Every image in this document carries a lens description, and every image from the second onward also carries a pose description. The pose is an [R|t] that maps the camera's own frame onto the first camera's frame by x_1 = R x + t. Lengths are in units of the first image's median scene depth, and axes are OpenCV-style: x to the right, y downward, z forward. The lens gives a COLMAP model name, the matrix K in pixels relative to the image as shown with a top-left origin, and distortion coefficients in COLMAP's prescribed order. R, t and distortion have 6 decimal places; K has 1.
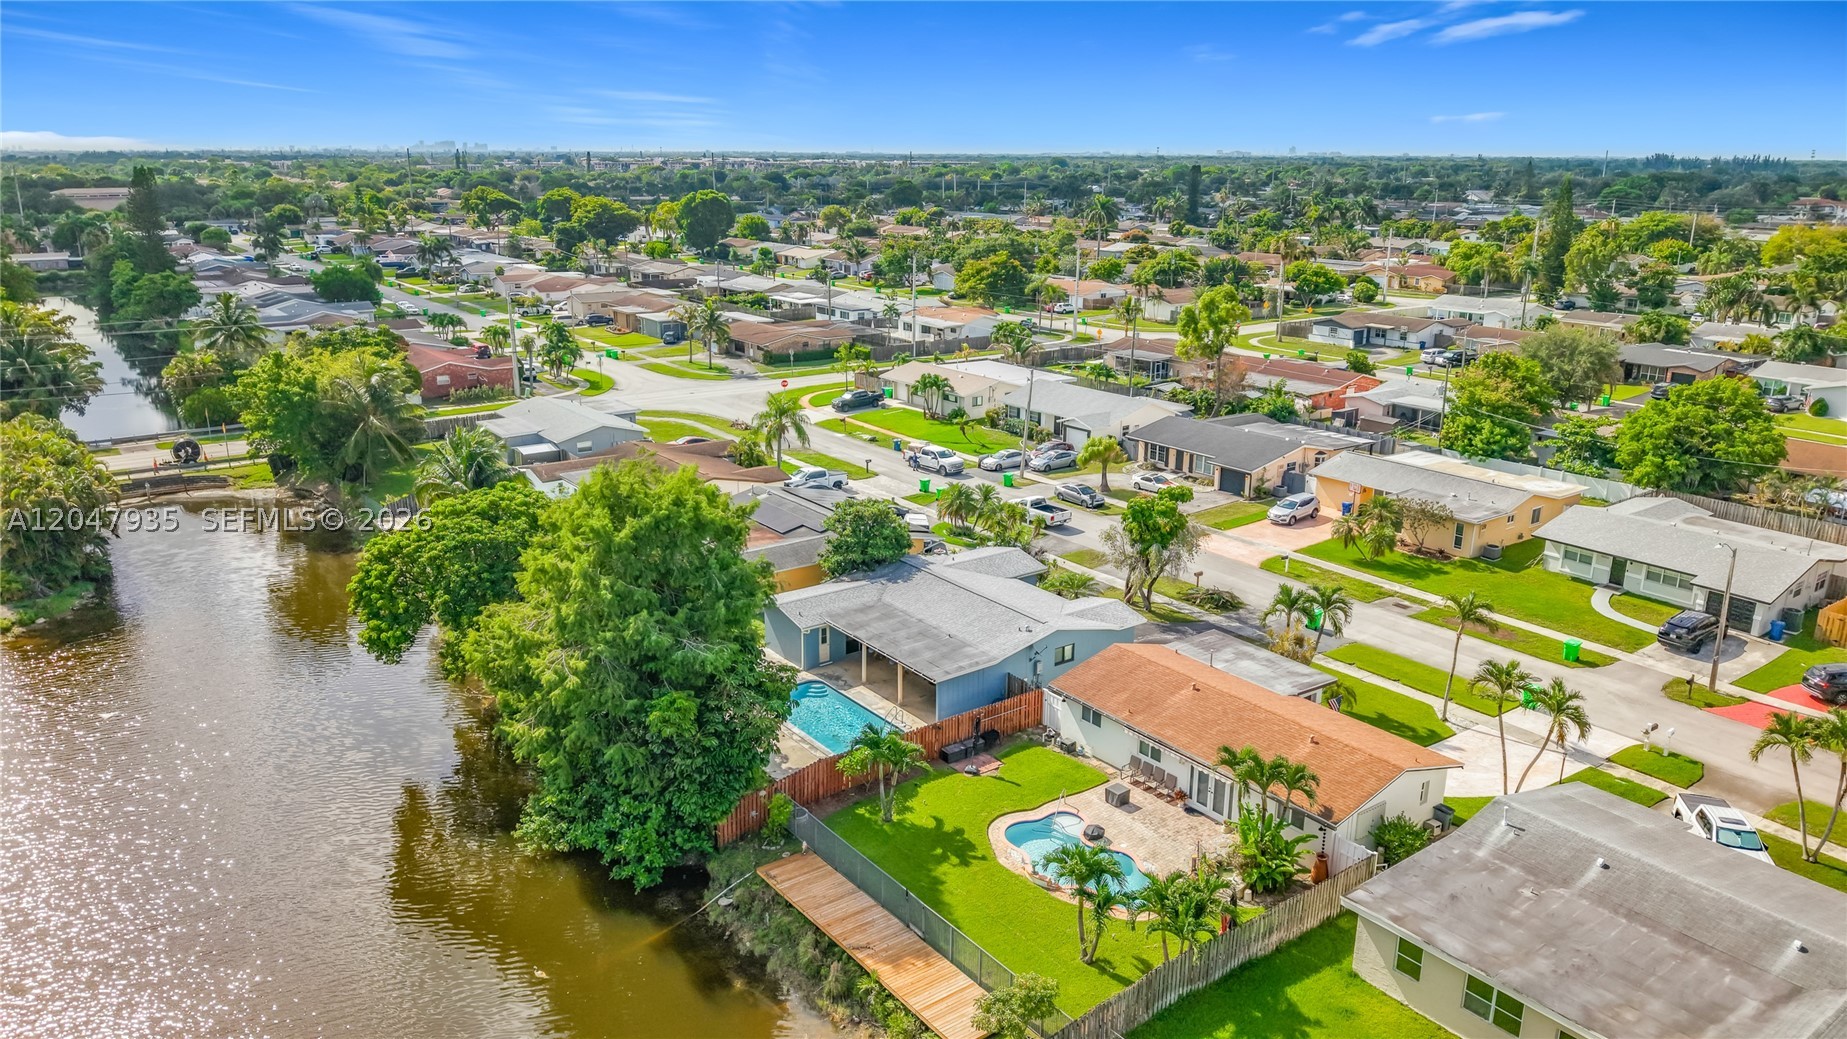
lens RADIAL K [[1257.1, 0, 923.5], [0, 1257.1, 519.5], [0, 0, 1]] dist [-0.002078, -0.006672]
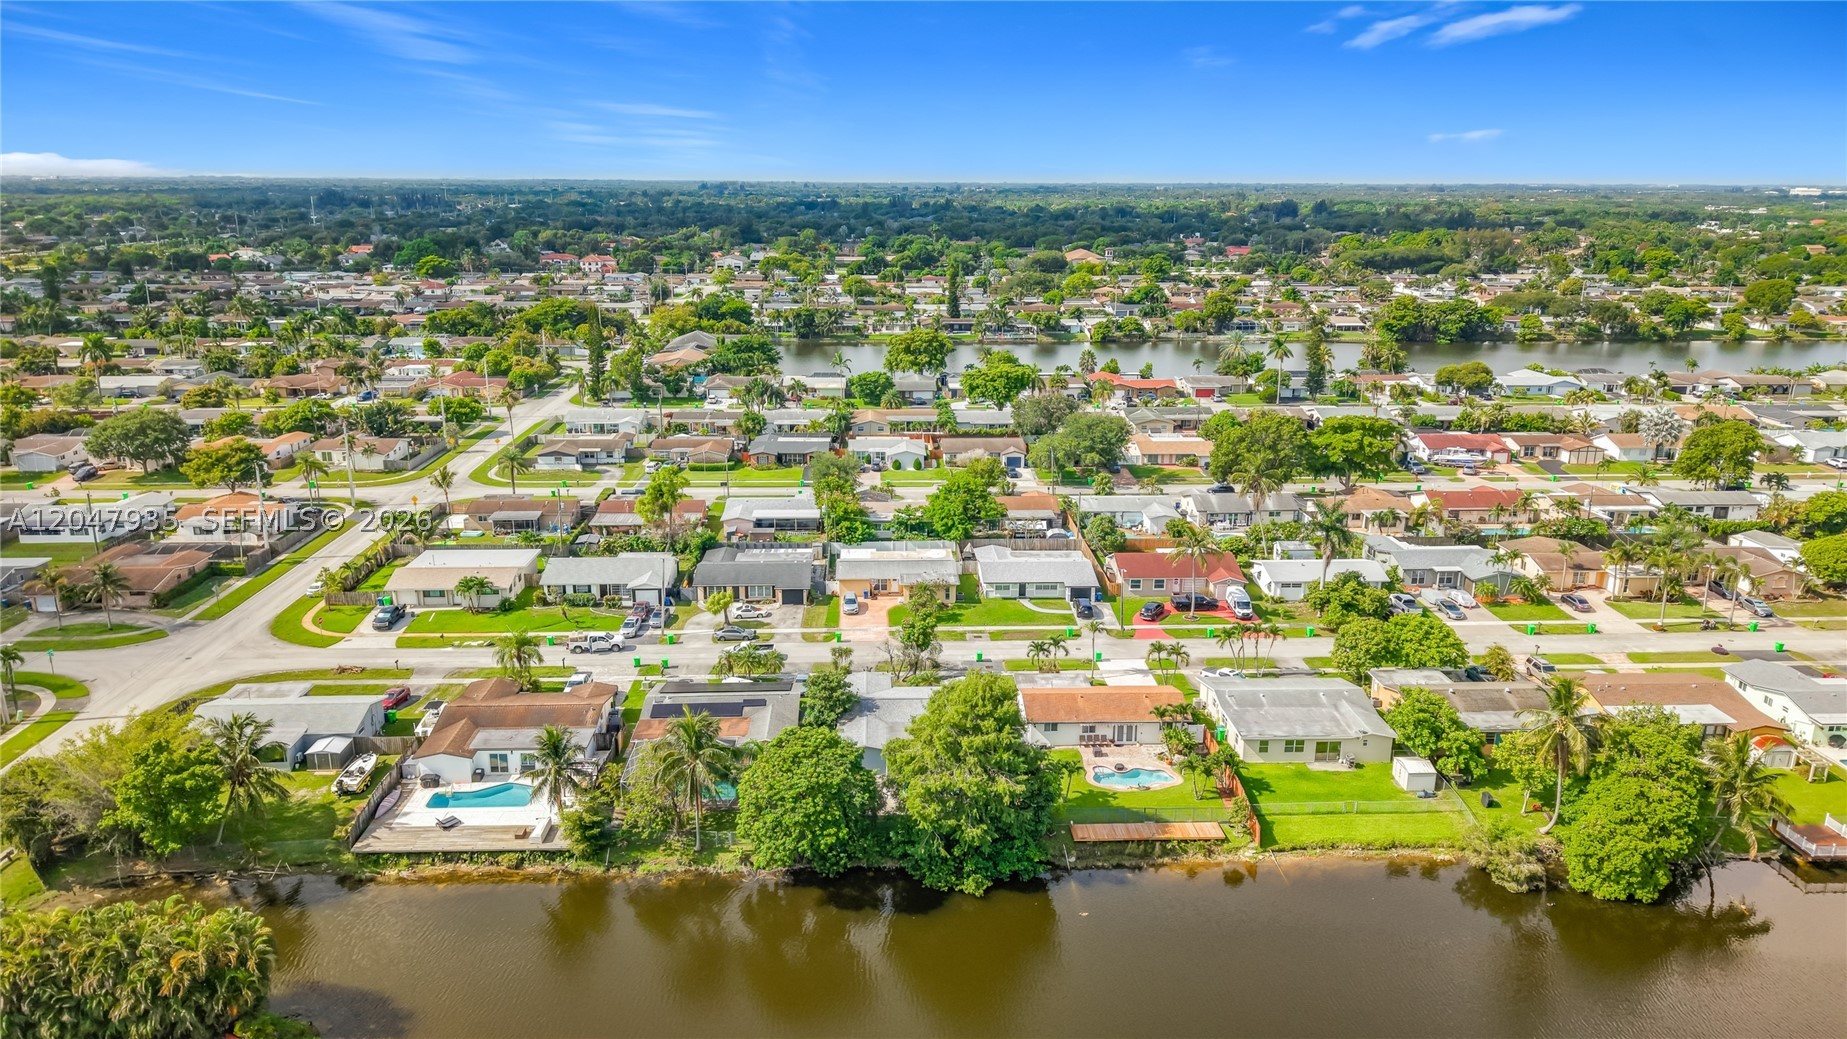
lens RADIAL K [[1239.7, 0, 923.5], [0, 1239.7, 519.5], [0, 0, 1]] dist [0.095324, -0.153065]
pose [[0.558478, -0.219114, 0.800057, -1.209443], [0.230308, 0.967522, 0.104212, -0.341201], [-0.796907, 0.126060, 0.590803, -0.070316]]
